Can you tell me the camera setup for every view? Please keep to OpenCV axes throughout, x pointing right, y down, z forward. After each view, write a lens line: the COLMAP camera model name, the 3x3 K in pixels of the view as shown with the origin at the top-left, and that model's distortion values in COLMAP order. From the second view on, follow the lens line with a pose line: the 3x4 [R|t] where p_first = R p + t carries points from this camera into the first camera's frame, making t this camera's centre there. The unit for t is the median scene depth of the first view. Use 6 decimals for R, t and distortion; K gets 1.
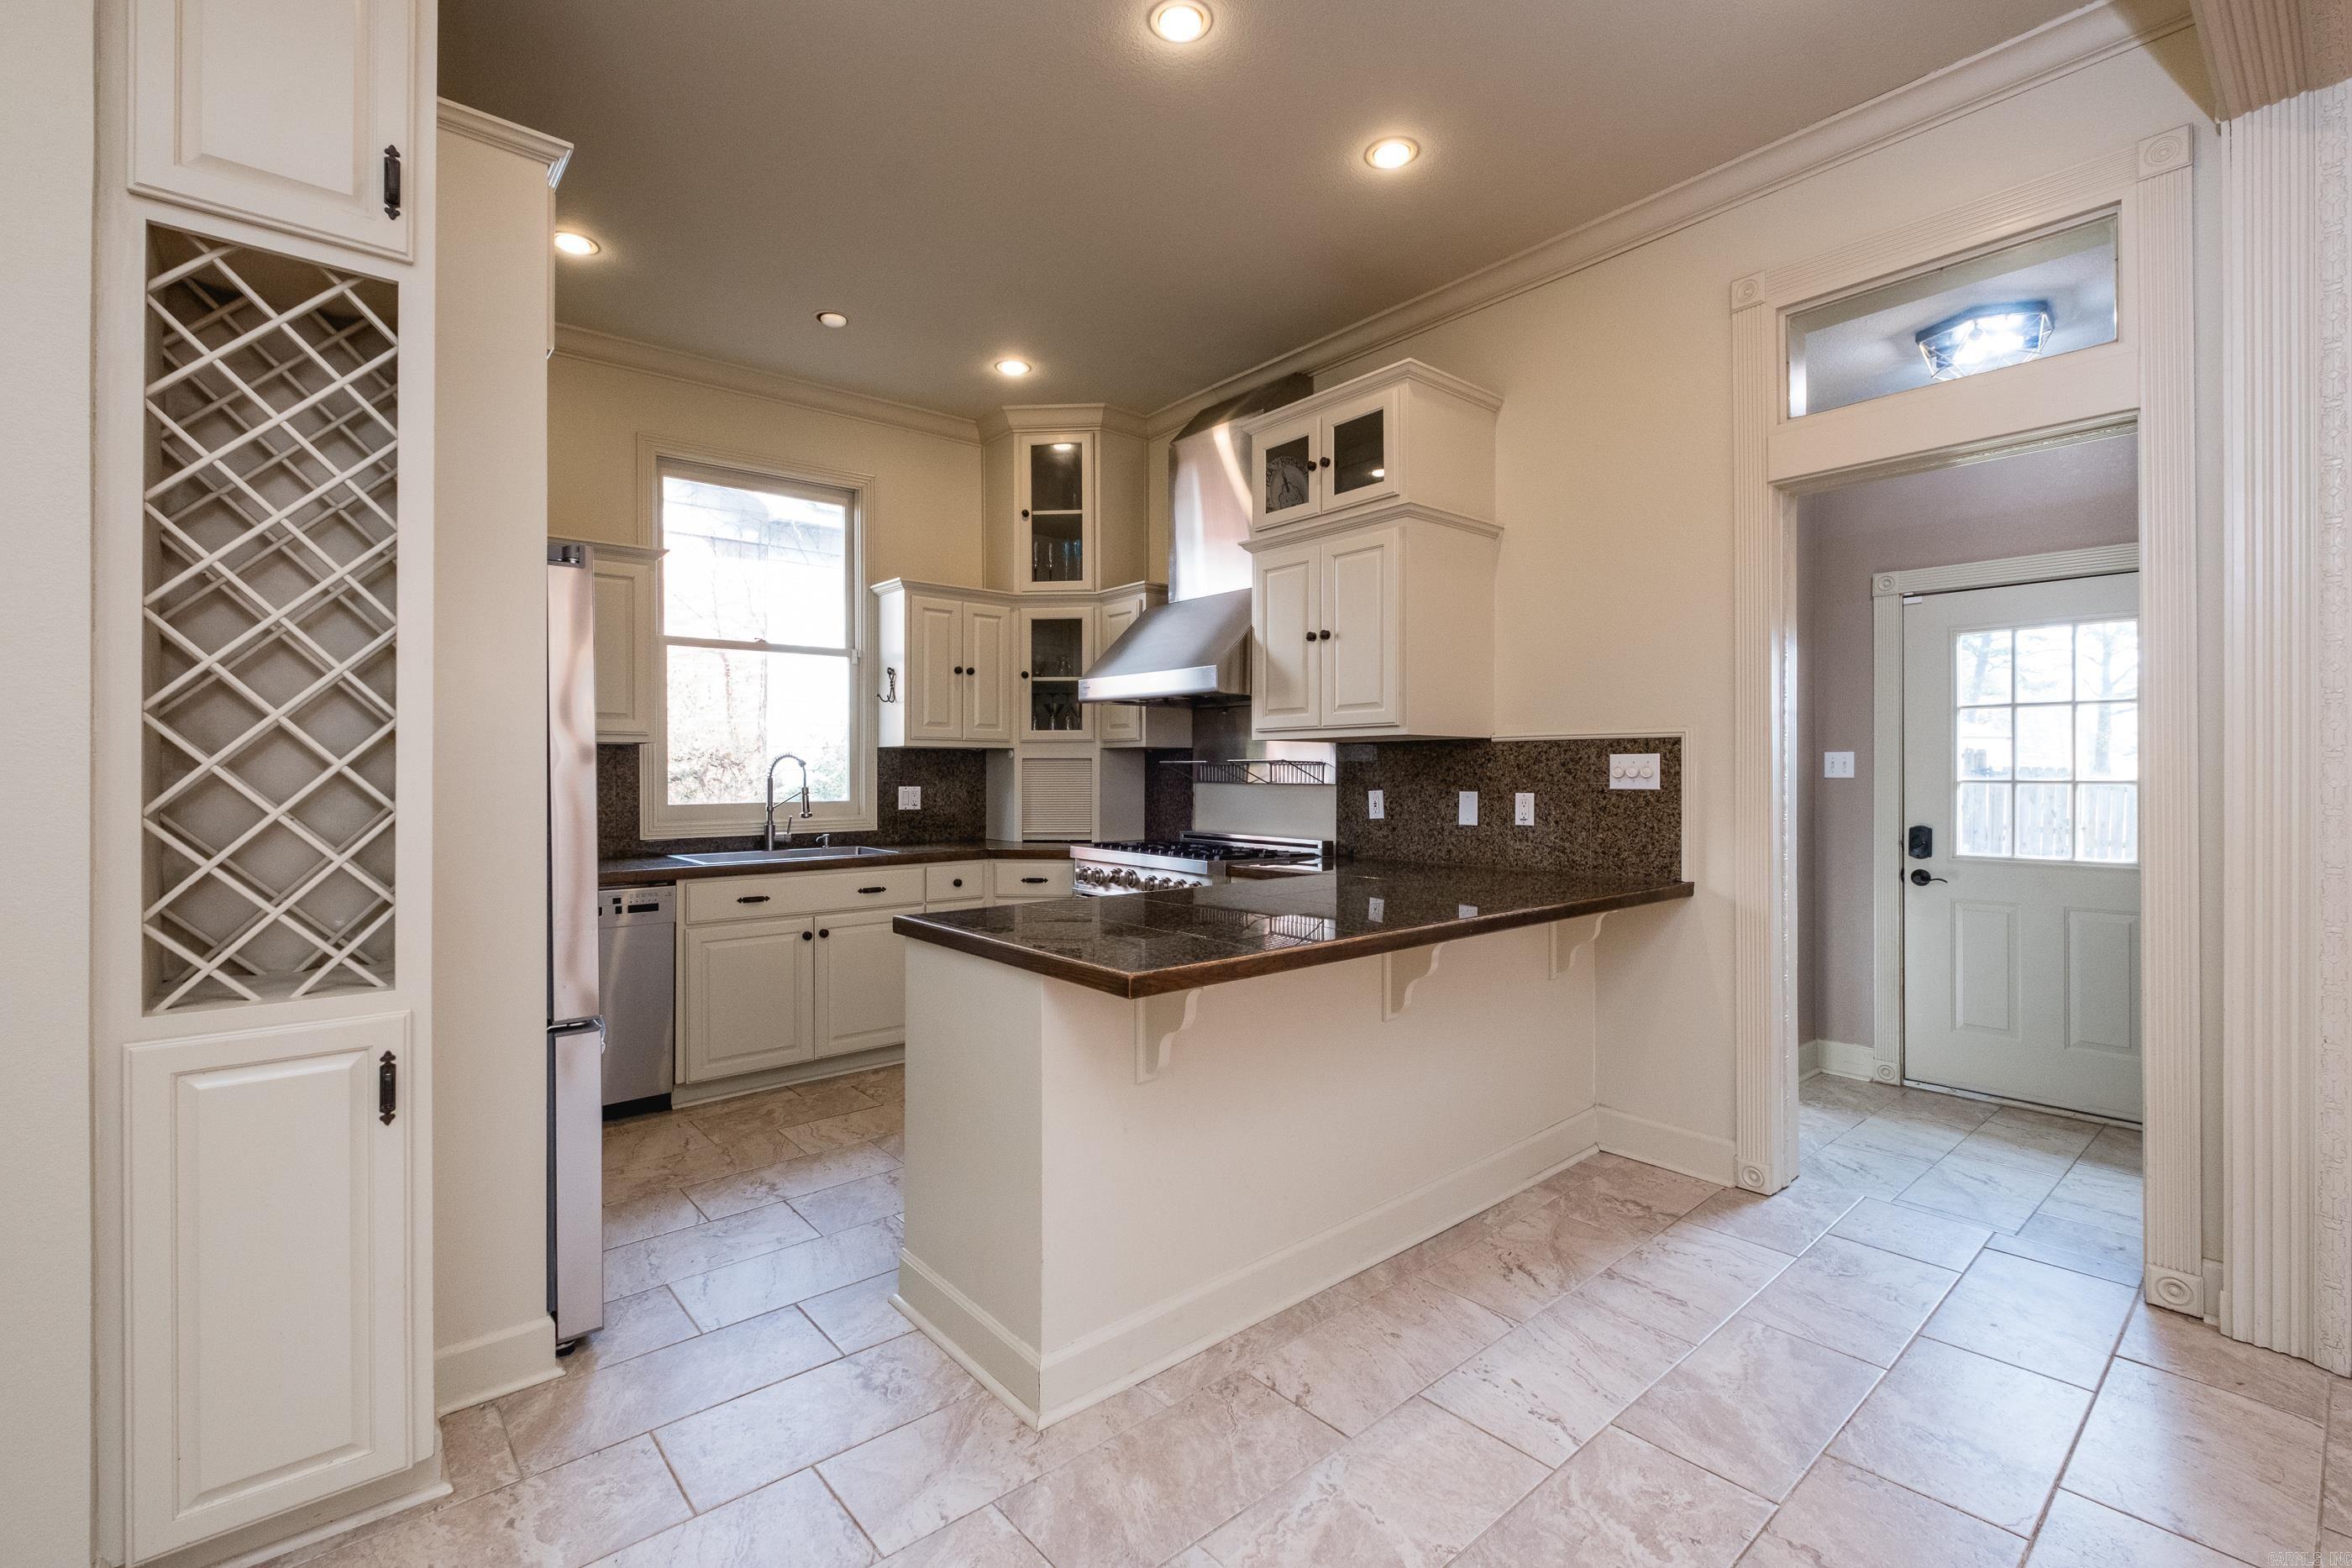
lens RADIAL K [[1025.1, 0, 1169.4], [0, 1025.1, 771.4], [0, 0, 1]] dist [-0.000791, -0.000152]
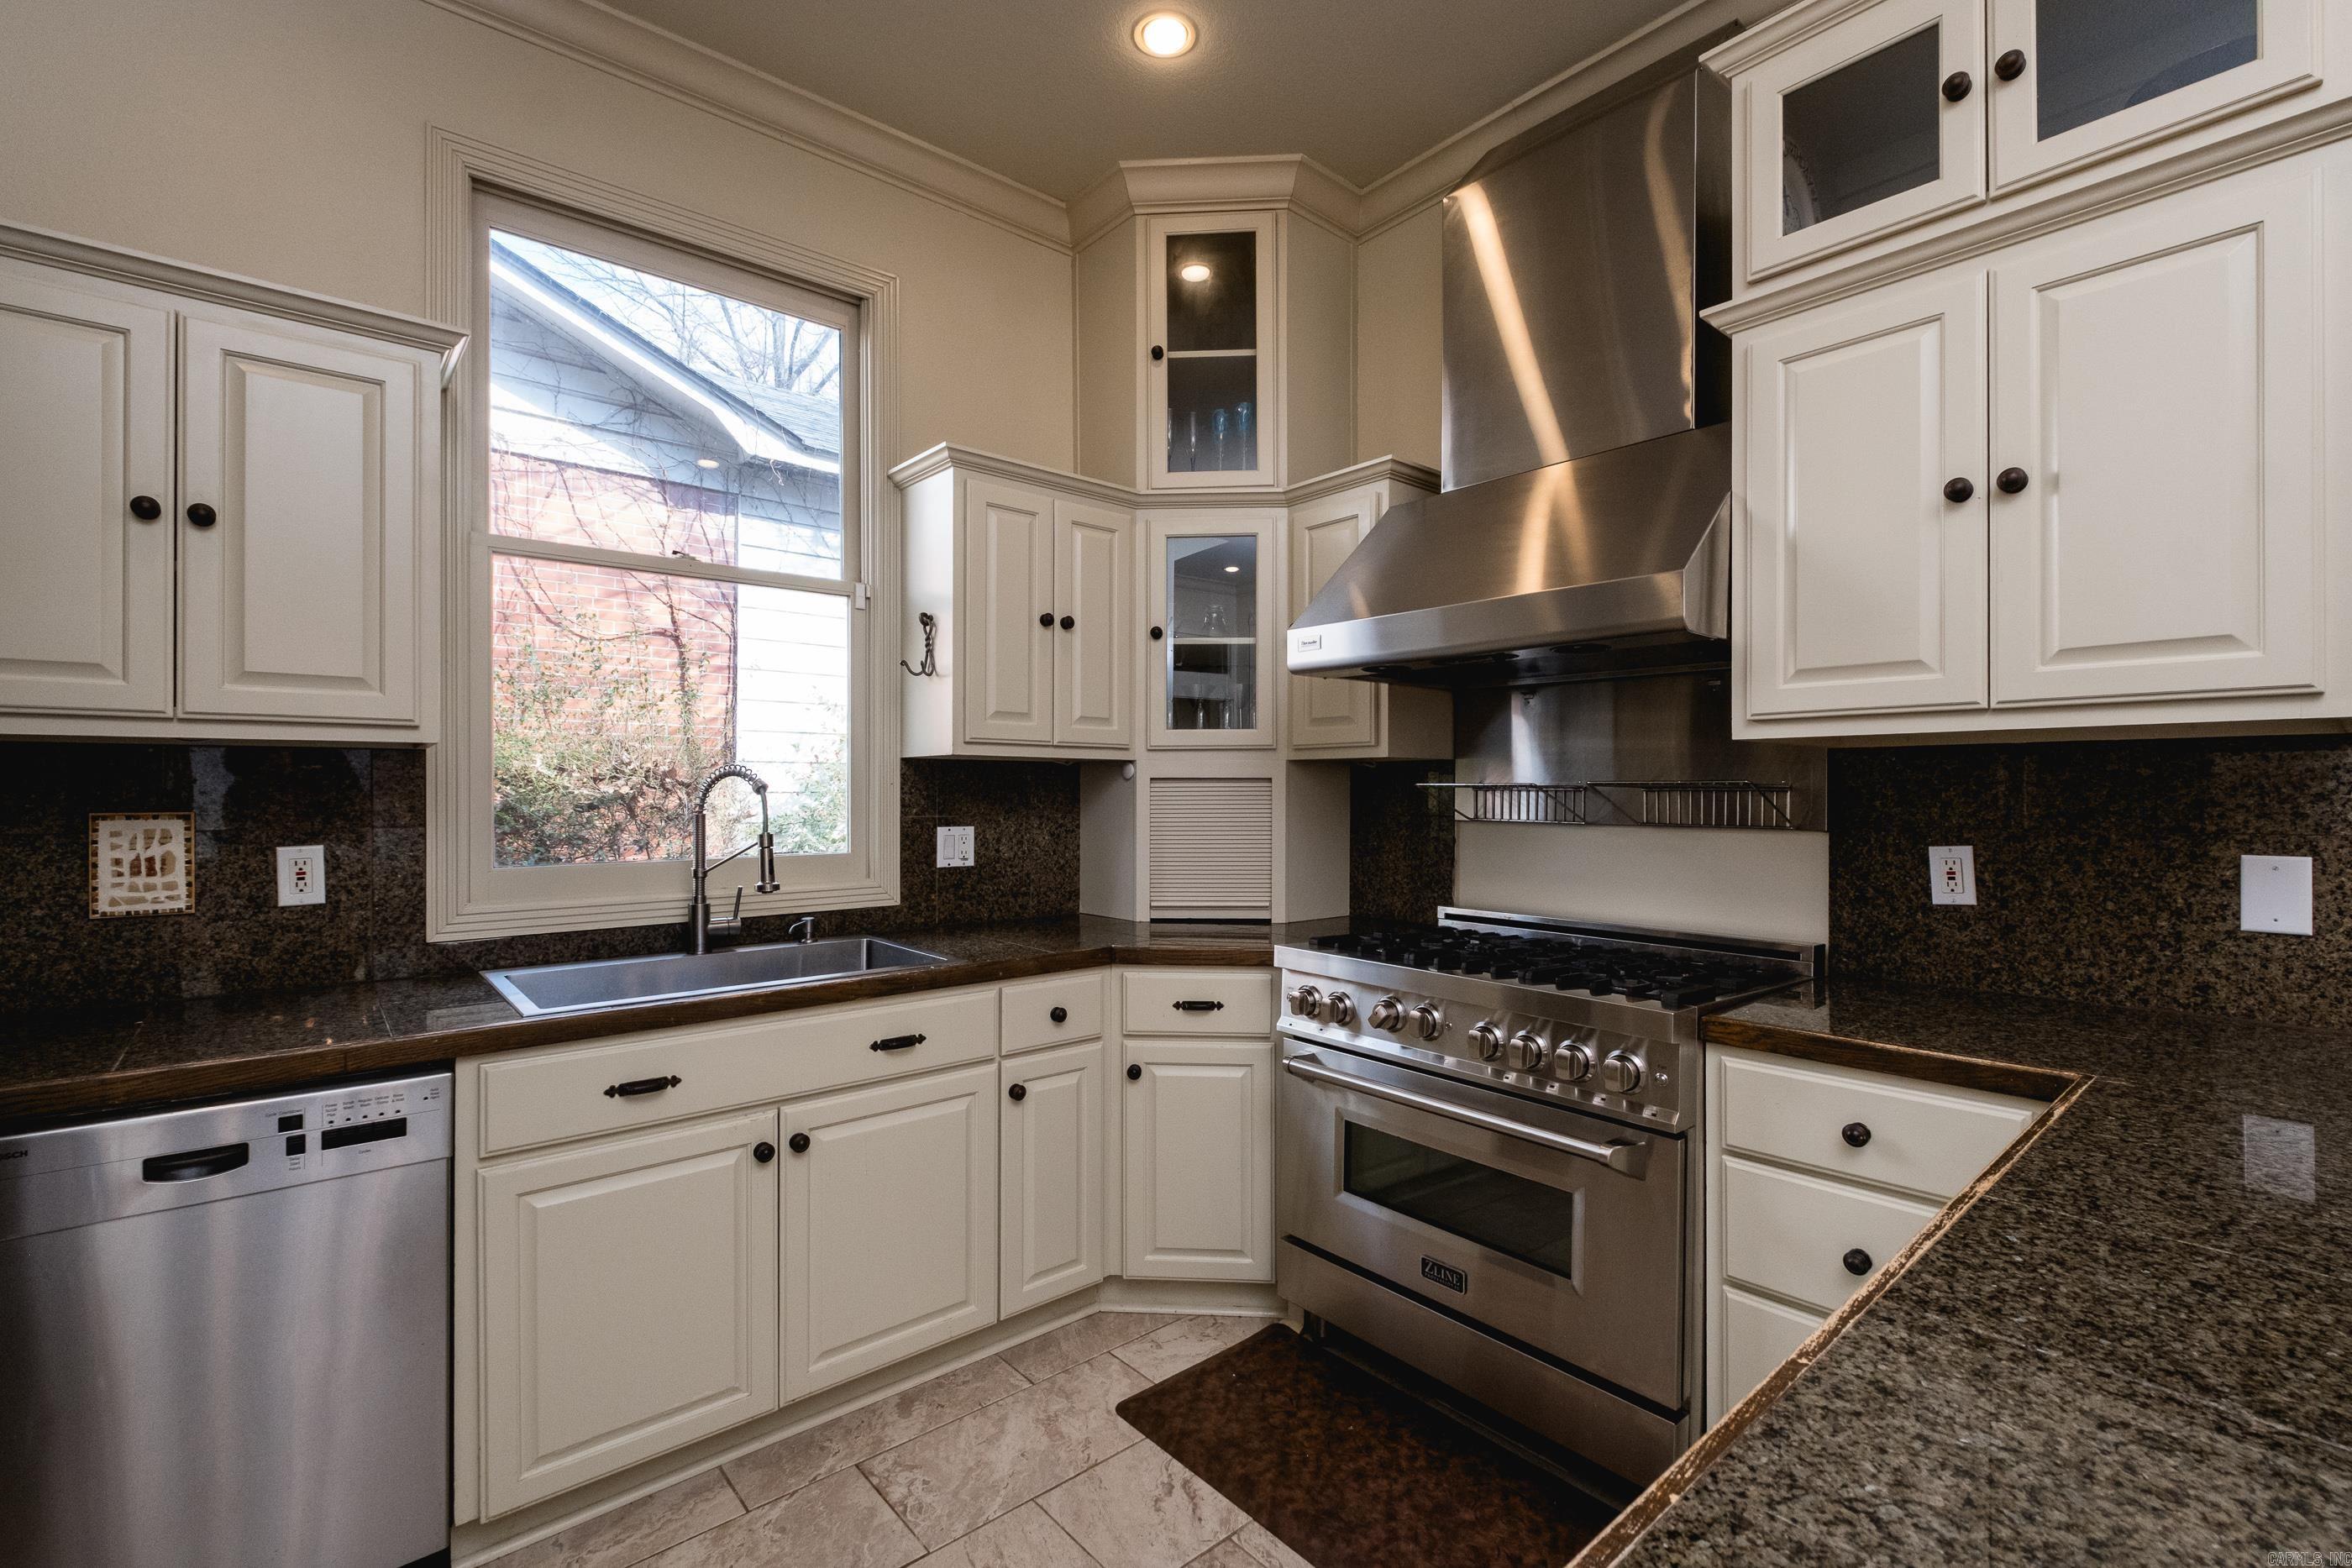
lens RADIAL K [[1034.9, 0, 1184.3], [0, 1034.9, 788.4], [0, 0, 1]] dist [0.001709, -0.000053]
pose [[0.999876, 0.000467, 0.015731, -0.142967], [-0.000460, 1.000000, -0.000436, -0.006879], [-0.015732, 0.000429, 0.999876, 0.445244]]
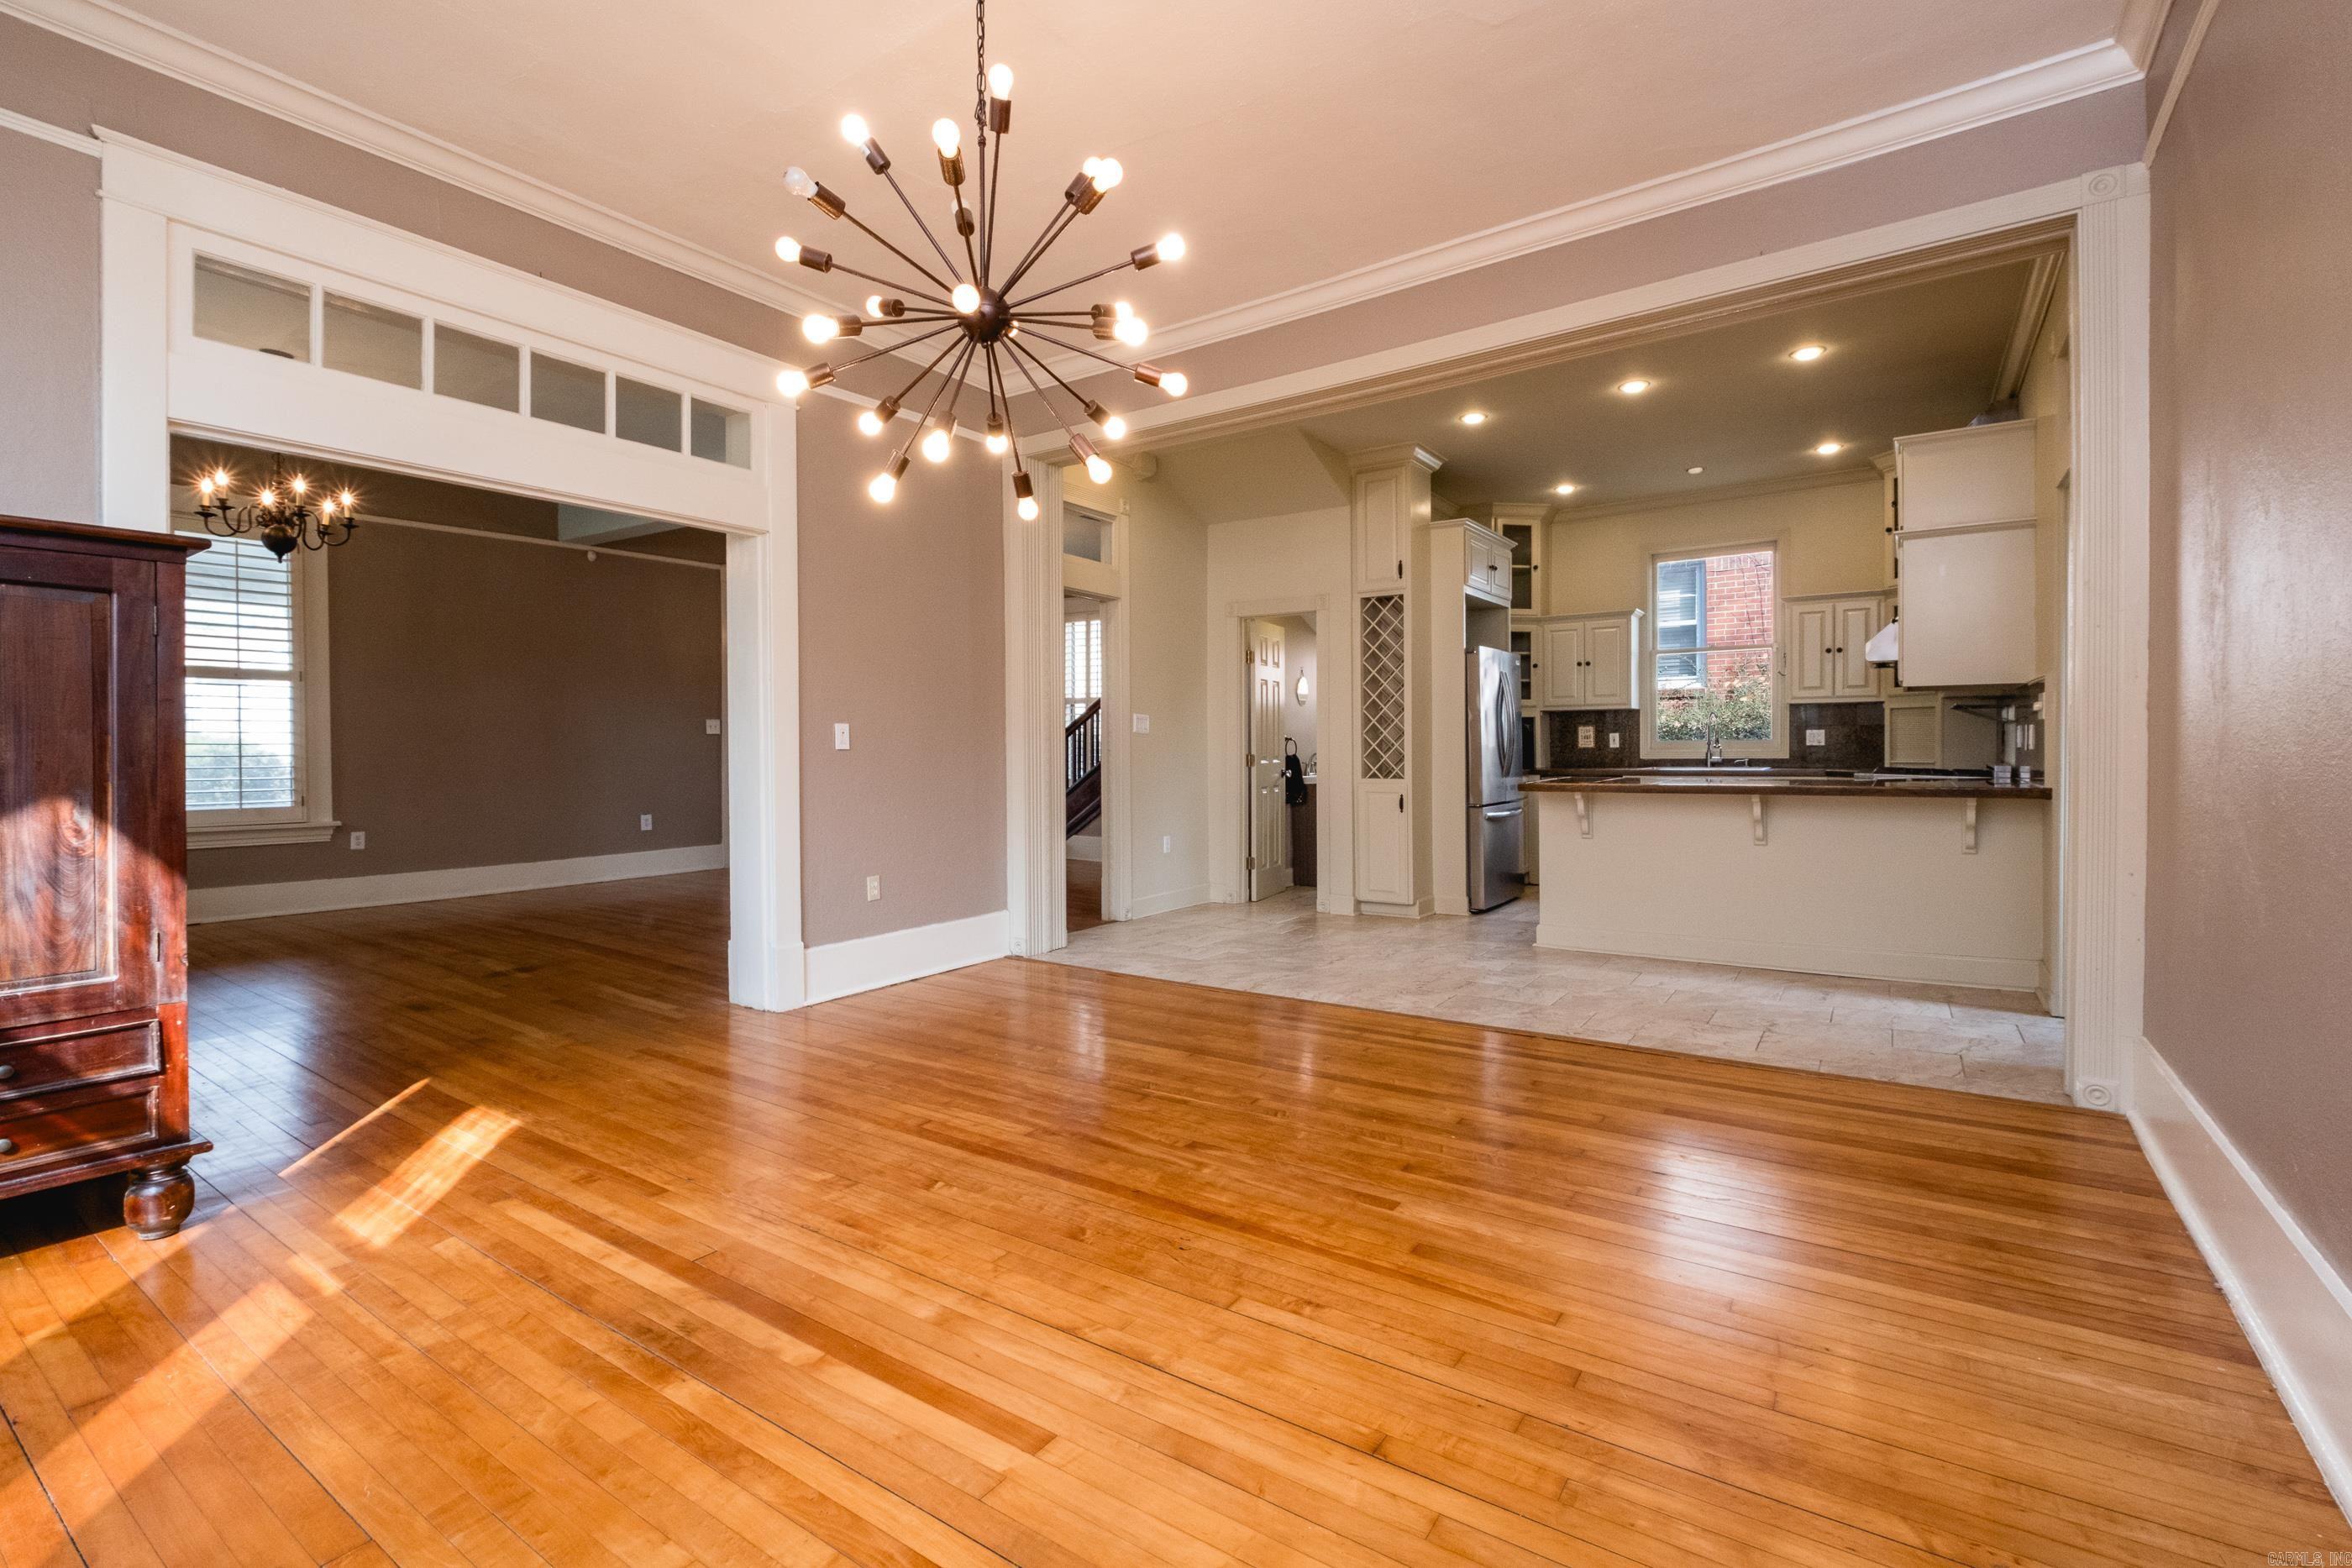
lens RADIAL K [[1034.9, 0, 1184.3], [0, 1034.9, 788.4], [0, 0, 1]] dist [0.001709, -0.000053]
pose [[0.268631, 0.040201, -0.962404, 1.007154], [0.010511, 0.998947, 0.044661, 0.024428], [0.963186, -0.022113, 0.267926, -0.304836]]
